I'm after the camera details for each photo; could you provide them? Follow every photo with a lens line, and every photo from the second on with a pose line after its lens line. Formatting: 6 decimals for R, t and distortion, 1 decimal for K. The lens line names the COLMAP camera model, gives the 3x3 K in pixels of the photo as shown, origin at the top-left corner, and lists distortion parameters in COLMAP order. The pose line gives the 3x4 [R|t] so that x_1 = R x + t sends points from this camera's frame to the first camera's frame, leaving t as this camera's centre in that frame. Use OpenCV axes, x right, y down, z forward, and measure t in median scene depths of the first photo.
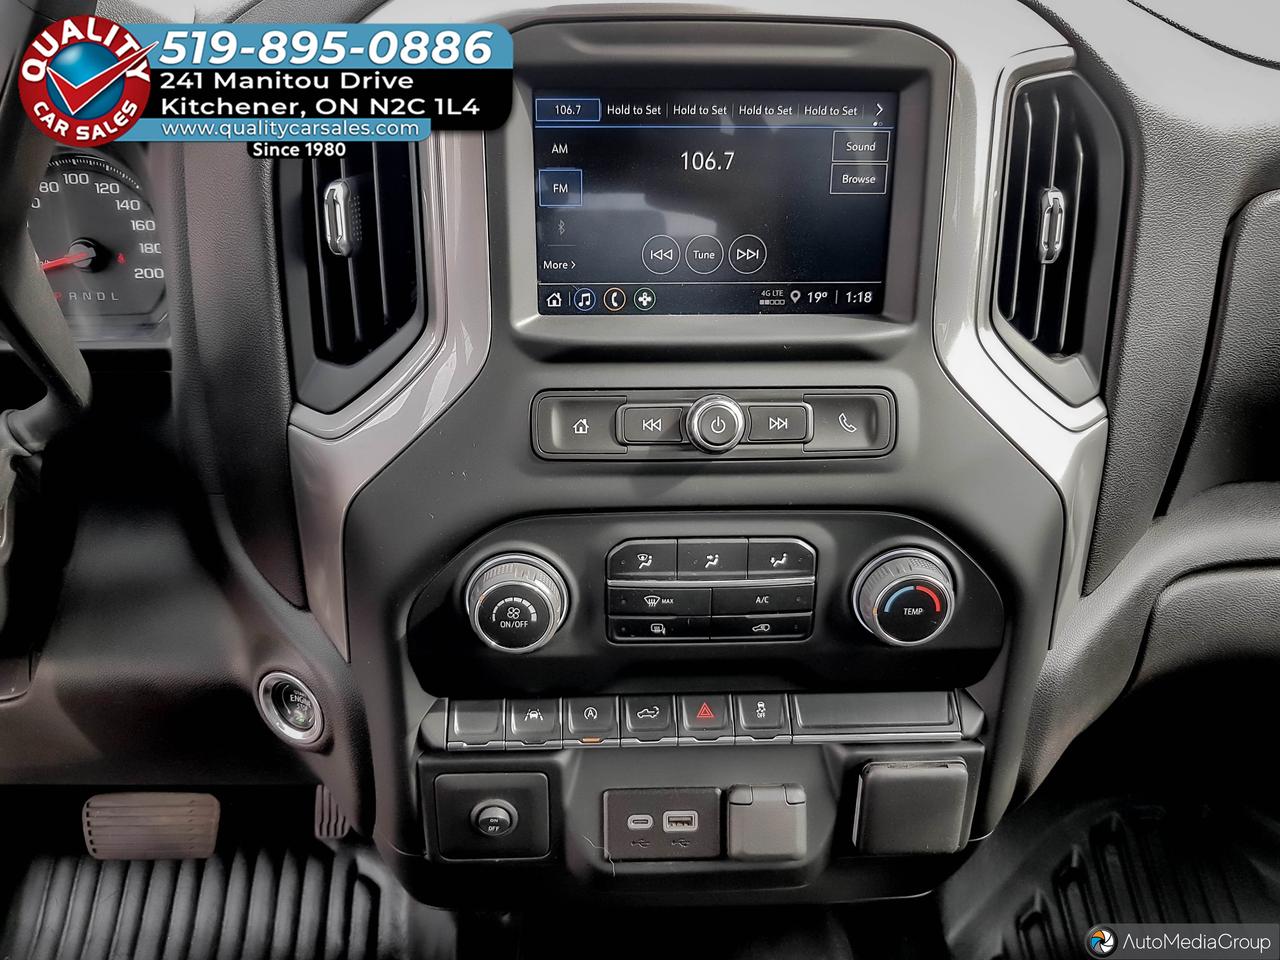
lens RADIAL K [[811.5, 0, 637.9], [0, 811.5, 549.7], [0, 0, 1]] dist [-0.005979, -0.002085]
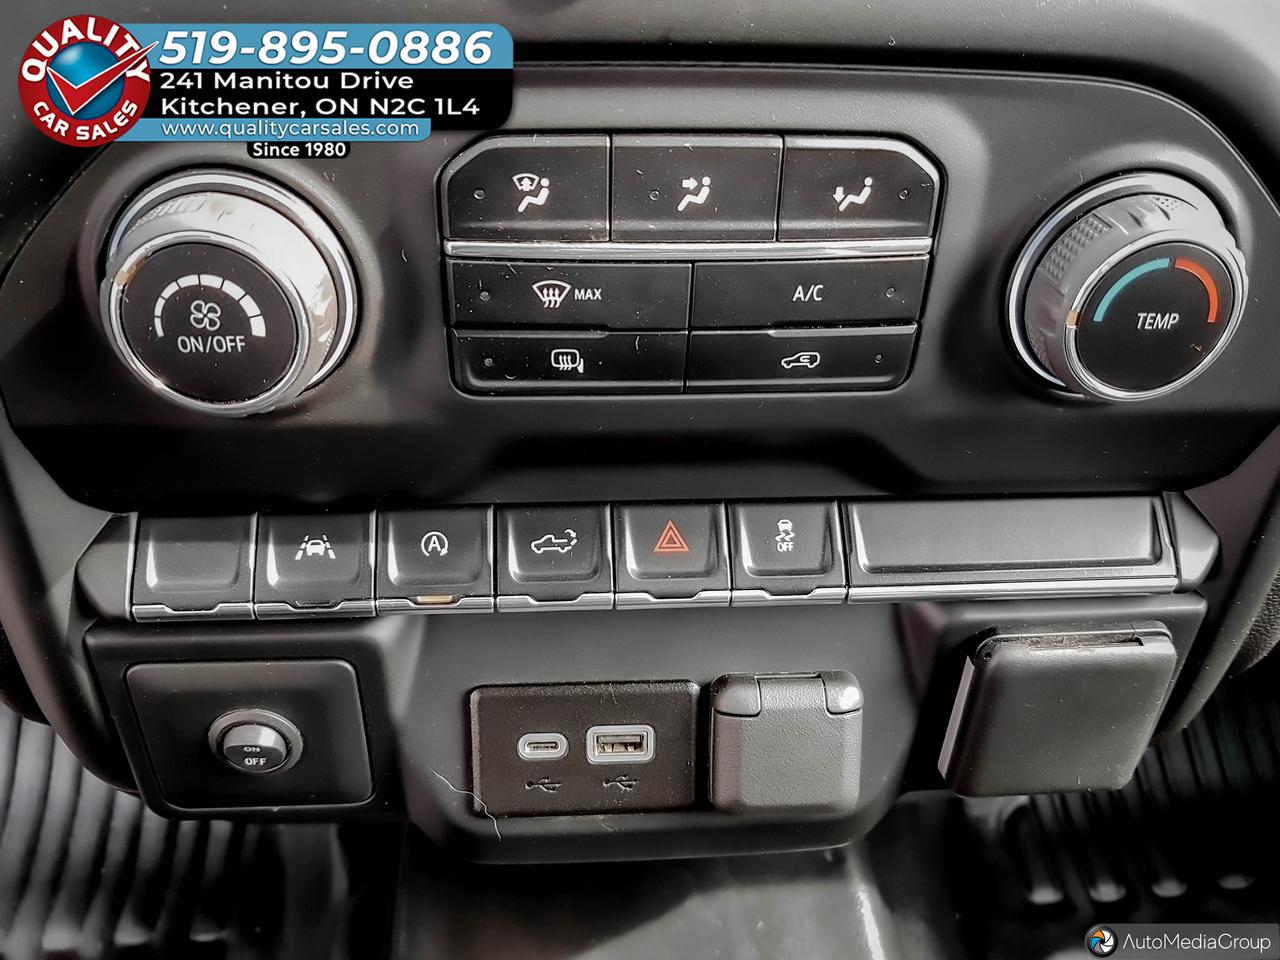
lens RADIAL K [[858.4, 0, 625.0], [0, 858.4, 475.4], [0, 0, 1]] dist [-0.021063, -0.002005]
pose [[0.999359, -0.000652, 0.035787, 0.038986], [-0.005323, 0.986007, 0.166620, 0.080584], [-0.035395, -0.166704, 0.985371, 0.530545]]
